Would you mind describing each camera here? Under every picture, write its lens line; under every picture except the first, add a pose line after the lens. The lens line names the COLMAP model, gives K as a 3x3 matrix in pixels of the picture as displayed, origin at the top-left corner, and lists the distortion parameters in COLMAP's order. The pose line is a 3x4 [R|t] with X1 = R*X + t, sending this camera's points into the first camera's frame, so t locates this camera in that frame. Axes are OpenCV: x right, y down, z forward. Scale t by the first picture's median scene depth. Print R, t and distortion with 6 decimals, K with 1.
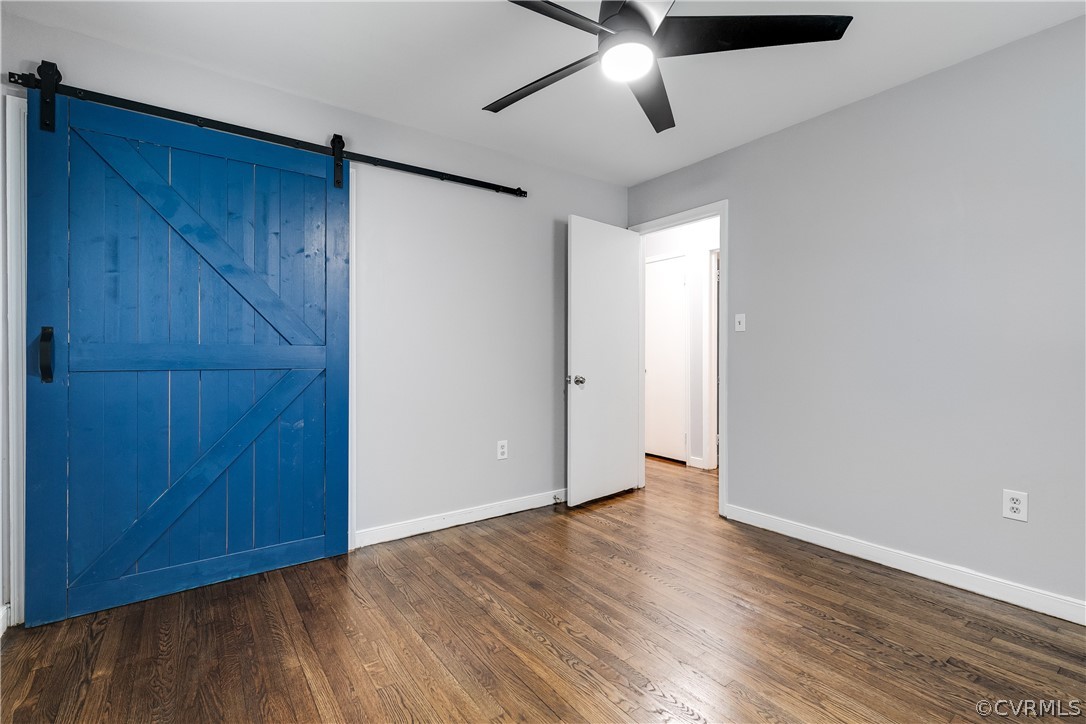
lens RADIAL K [[503.6, 0, 541.1], [0, 503.6, 352.9], [0, 0, 1]] dist [0.012226, -0.001880]
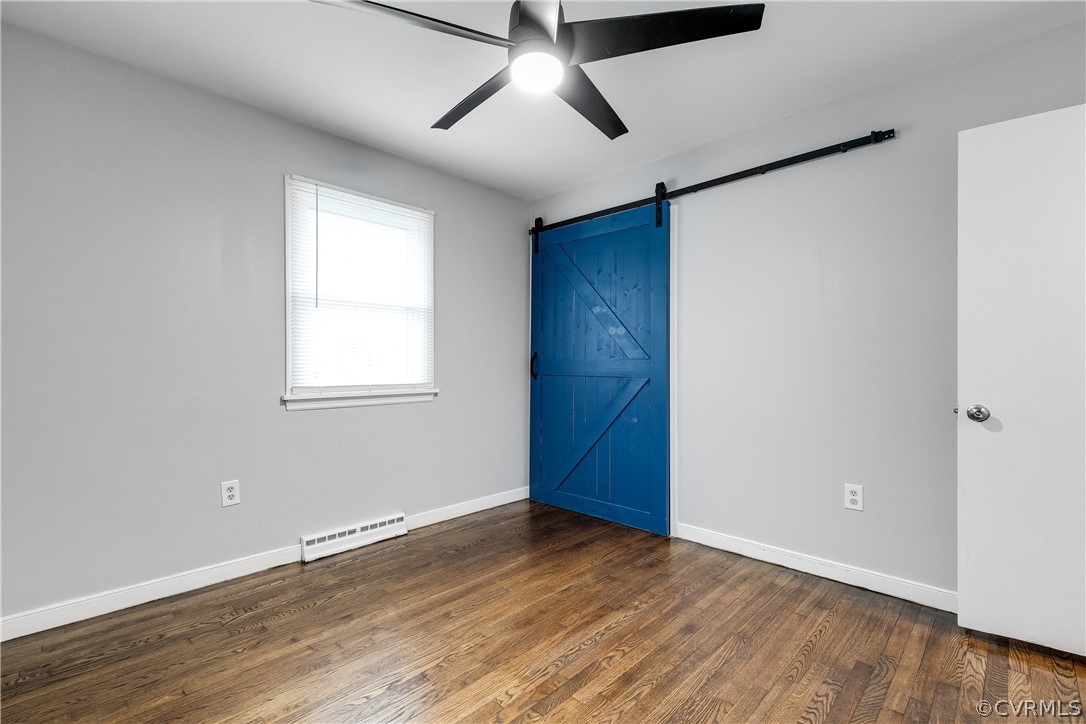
lens RADIAL K [[503.6, 0, 548.6], [0, 503.6, 362.3], [0, 0, 1]] dist [0.012226, -0.001880]
pose [[0.160126, -0.005528, -0.987081, 0.714588], [-0.003776, 0.999974, -0.006213, 0.001986], [0.987089, 0.004722, 0.160101, 0.536858]]
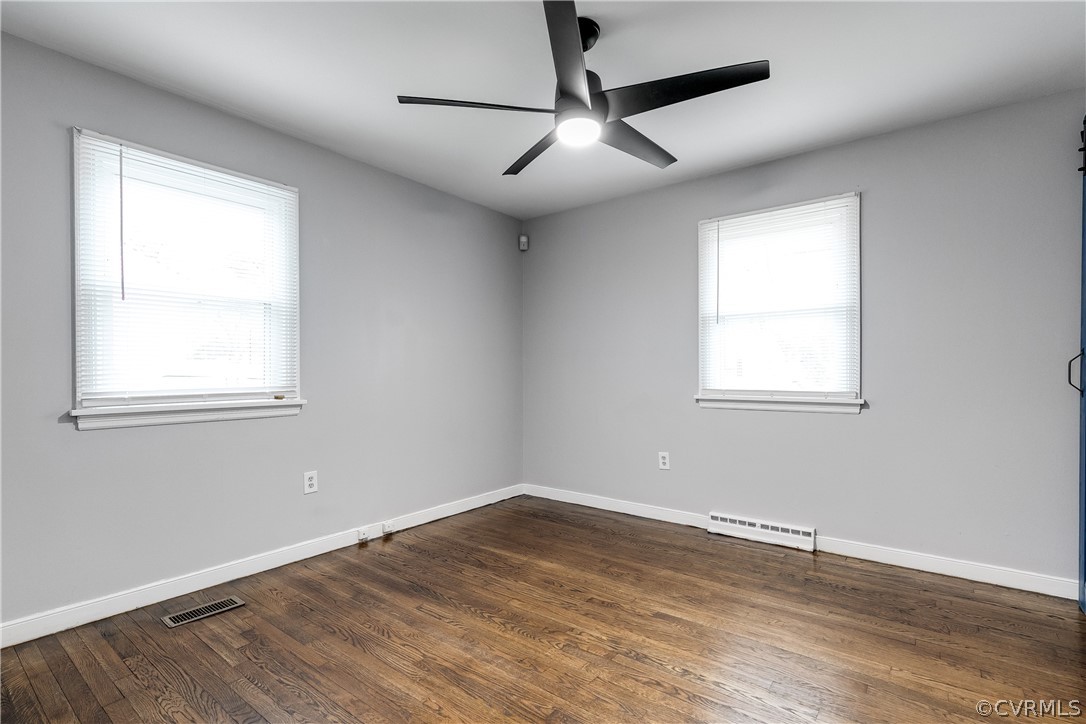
lens RADIAL K [[503.6, 0, 535.4], [0, 503.6, 370.7], [0, 0, 1]] dist [0.012226, -0.001880]
pose [[-0.967669, -0.001875, -0.252216, 0.360746], [-0.002308, 0.999996, 0.001420, 0.000915], [0.252212, 0.001956, -0.967670, 1.313633]]
